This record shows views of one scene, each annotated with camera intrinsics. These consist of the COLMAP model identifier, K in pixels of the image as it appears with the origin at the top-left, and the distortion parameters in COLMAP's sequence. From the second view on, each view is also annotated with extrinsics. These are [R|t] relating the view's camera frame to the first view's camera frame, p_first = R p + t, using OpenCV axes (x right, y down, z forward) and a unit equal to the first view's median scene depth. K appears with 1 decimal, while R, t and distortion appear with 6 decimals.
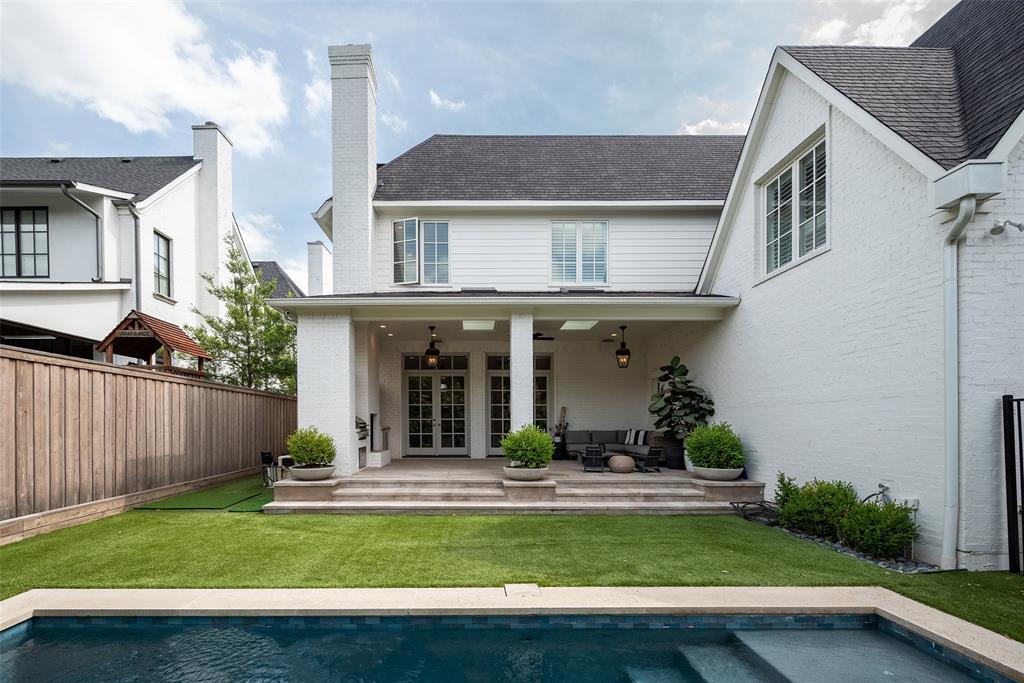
lens RADIAL K [[463.8, 0, 511.5], [0, 463.8, 427.1], [0, 0, 1]] dist [-0.000874, 0.000591]
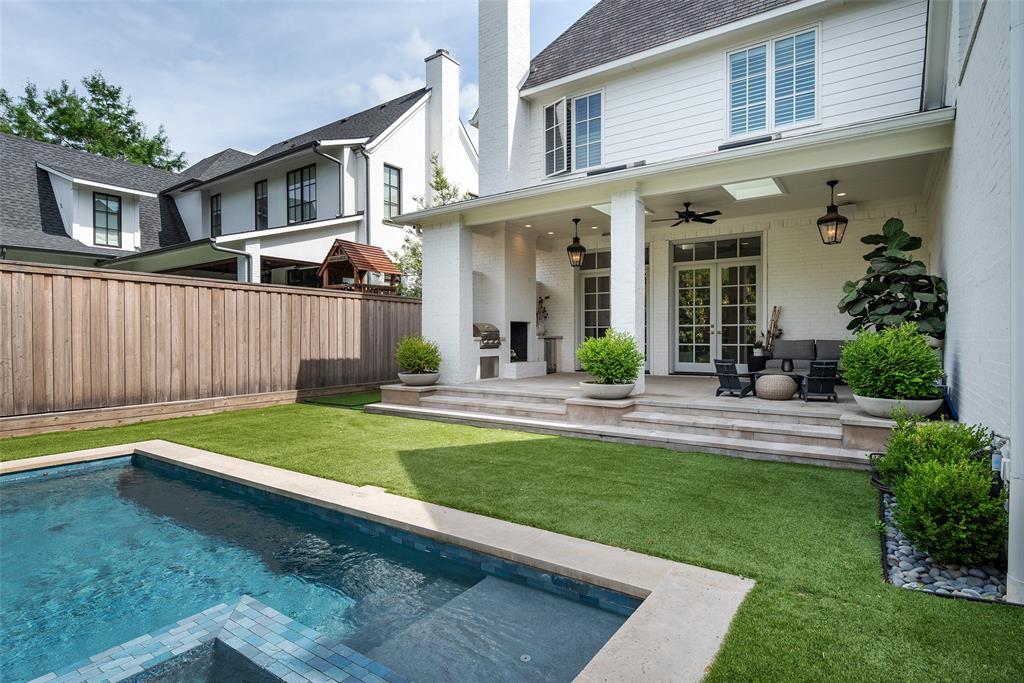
lens RADIAL K [[575.5, 0, 512.0], [0, 575.5, 341.5], [0, 0, 1]] dist [-0.003758, -0.000641]
pose [[0.795343, 0.000119, -0.606160, 0.494716], [0.000655, 0.999999, 0.001056, 0.012992], [0.606159, -0.001237, 0.795342, 0.098300]]
